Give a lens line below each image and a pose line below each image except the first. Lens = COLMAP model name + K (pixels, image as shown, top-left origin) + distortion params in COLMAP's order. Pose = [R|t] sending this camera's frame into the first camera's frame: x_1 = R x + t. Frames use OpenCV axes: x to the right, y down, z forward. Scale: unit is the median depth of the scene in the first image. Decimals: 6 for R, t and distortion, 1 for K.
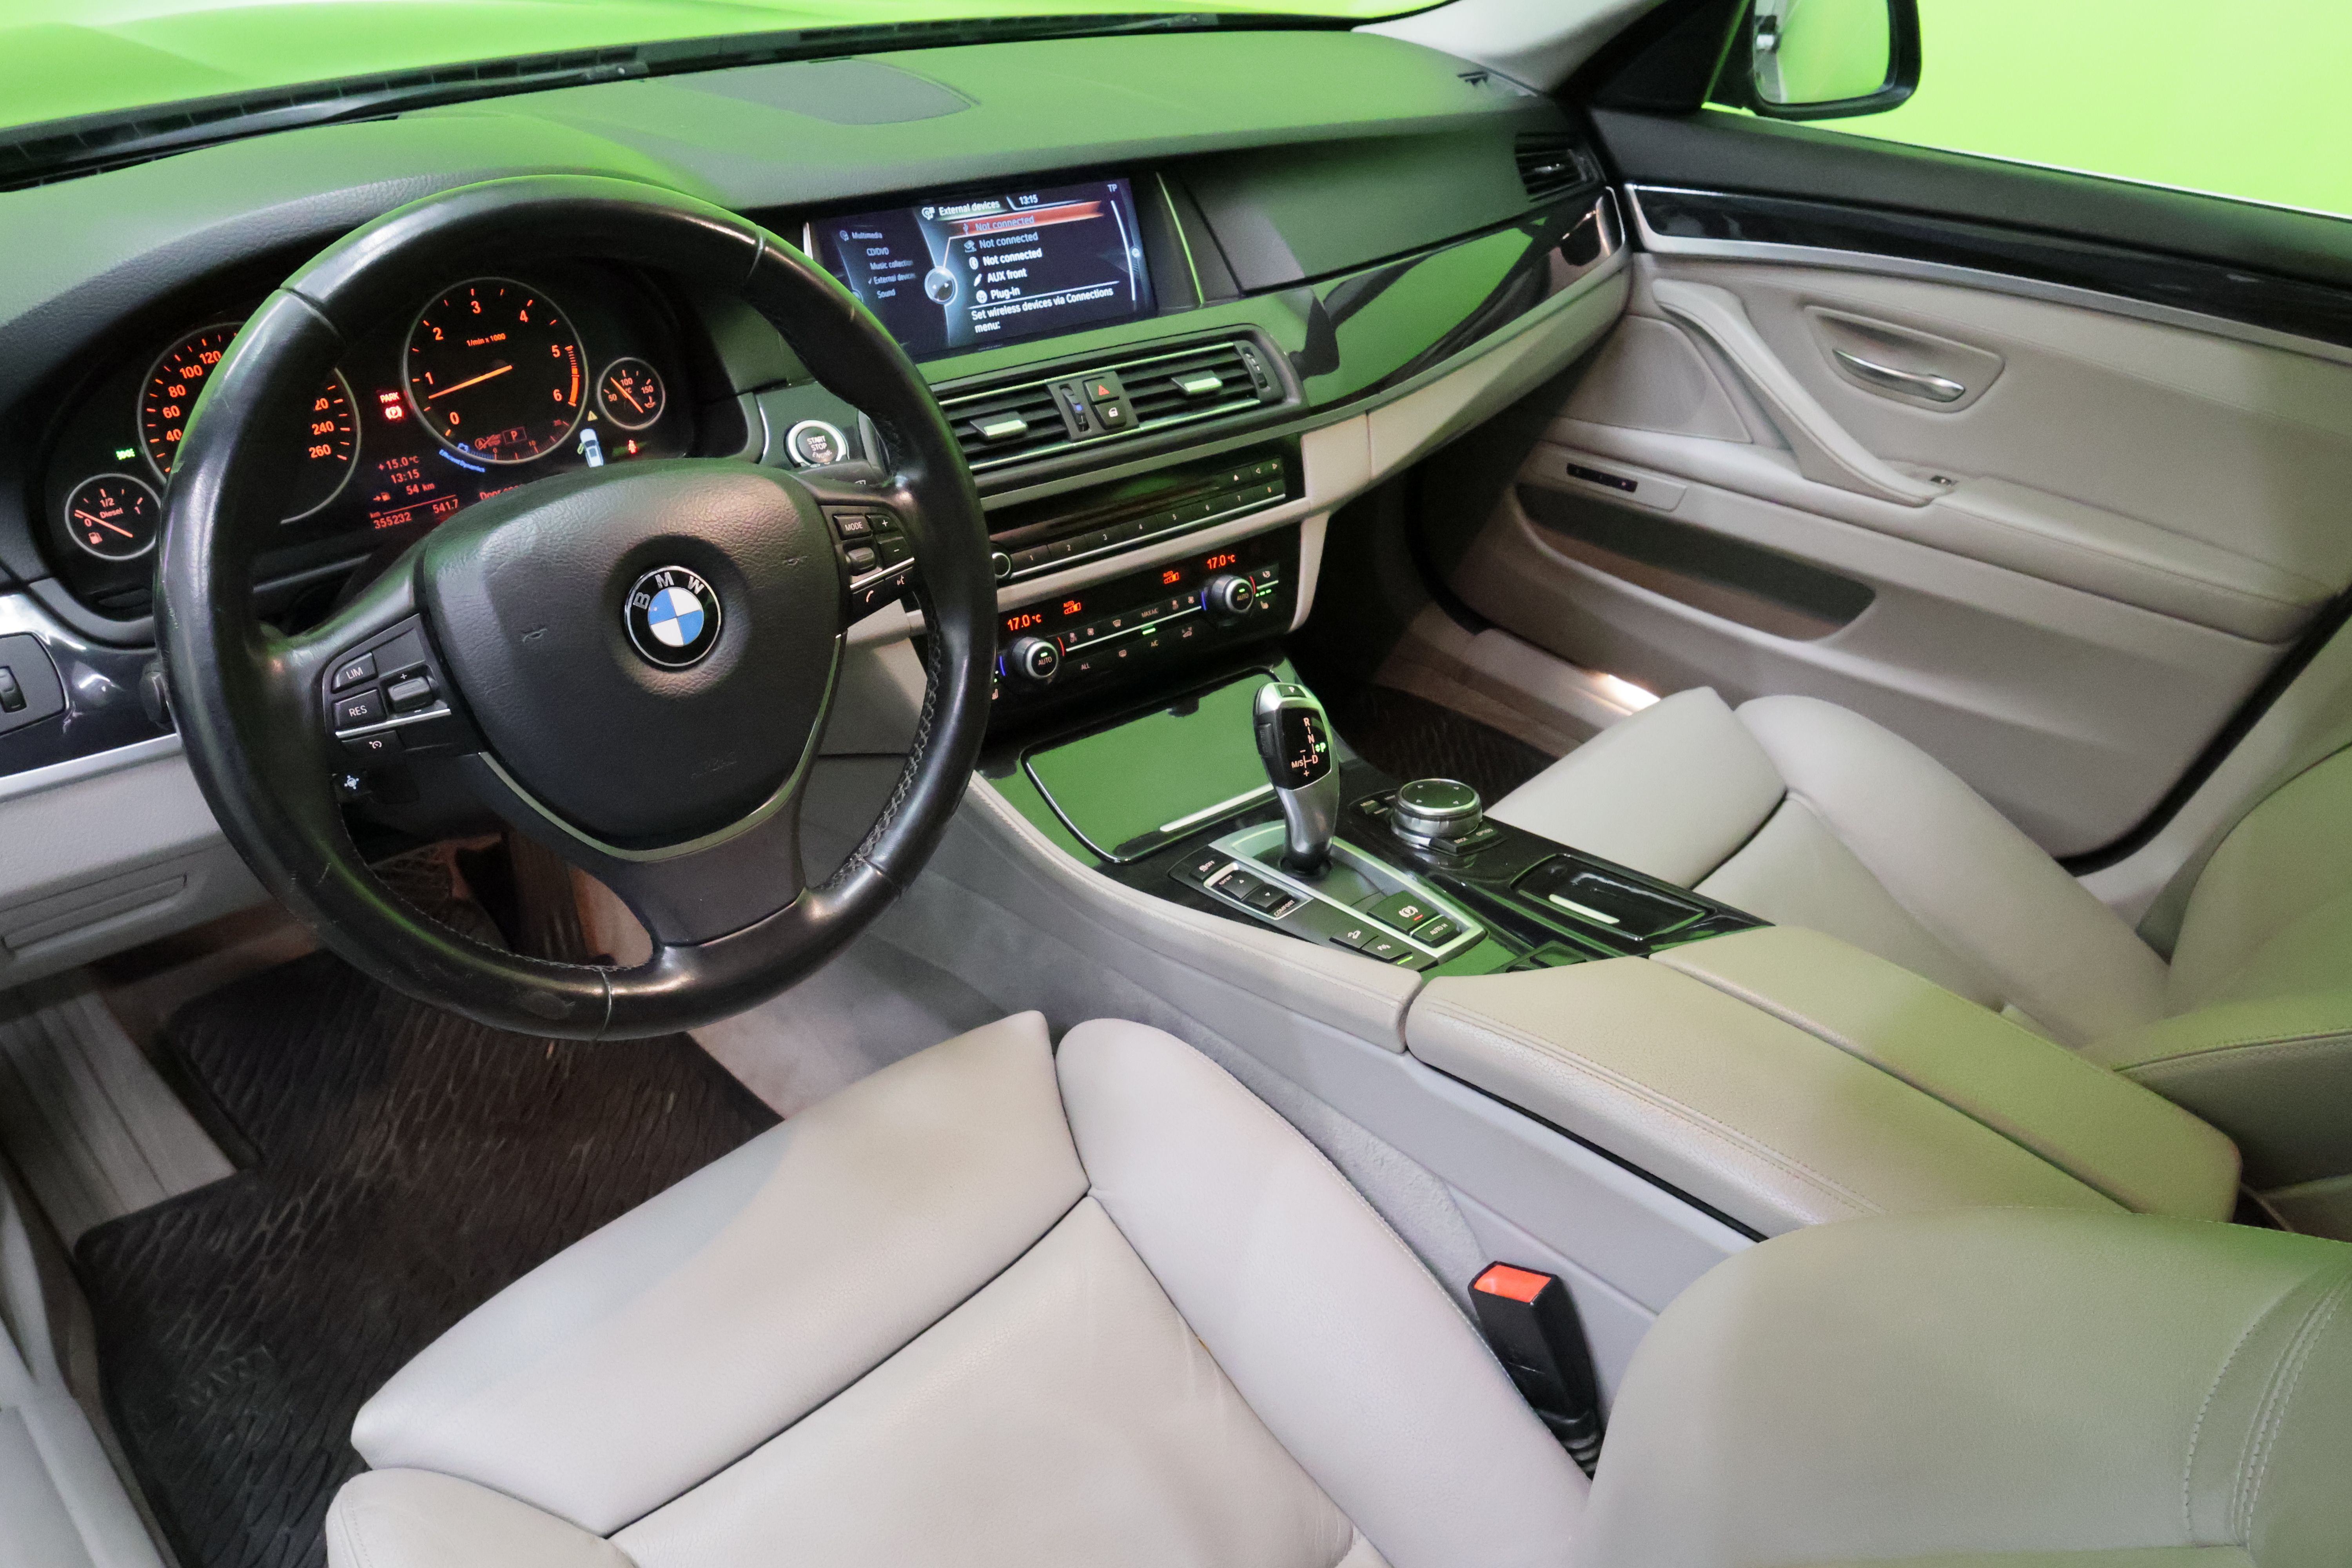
lens RADIAL K [[1639.1, 0, 1196.7], [0, 1639.1, 777.6], [0, 0, 1]] dist [0.003393, 0.001295]
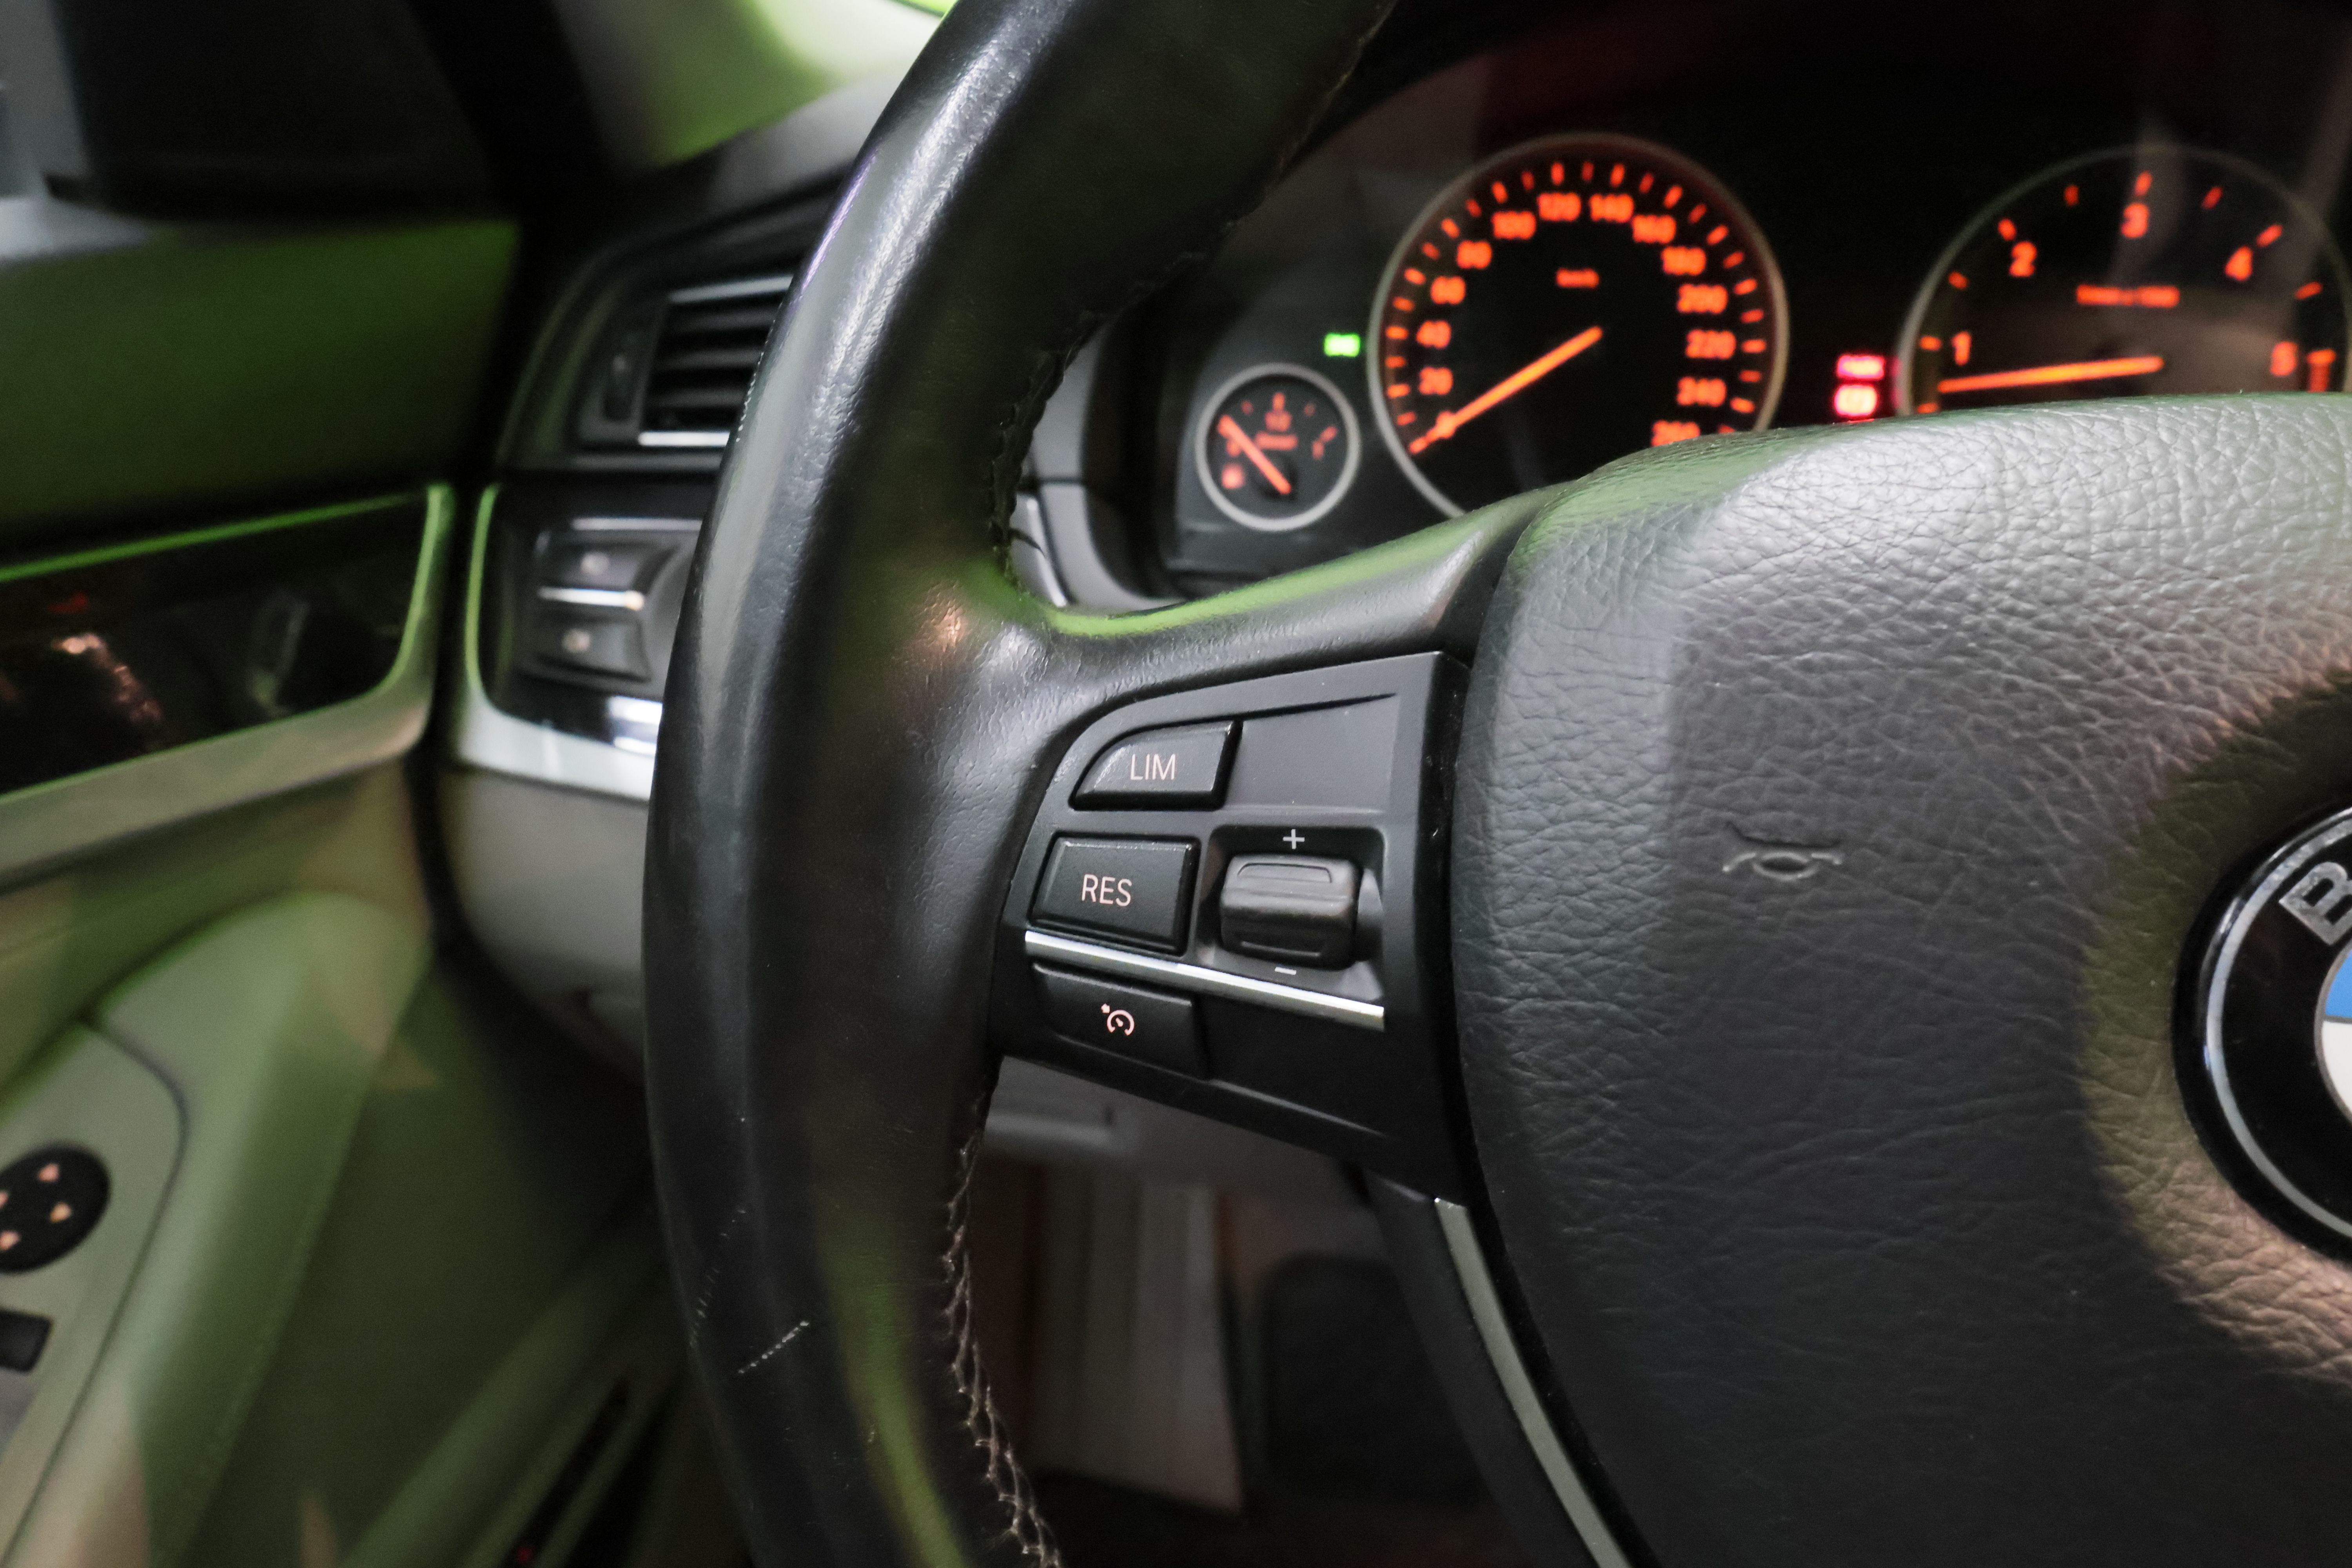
lens RADIAL K [[1639.1, 0, 1196.7], [0, 1639.1, 777.6], [0, 0, 1]] dist [0.003393, 0.001295]
pose [[0.579405, 0.283987, -0.763964, -0.209993], [-0.431253, 0.902193, 0.008300, -0.049310], [0.691600, 0.324652, 0.645205, 0.598121]]
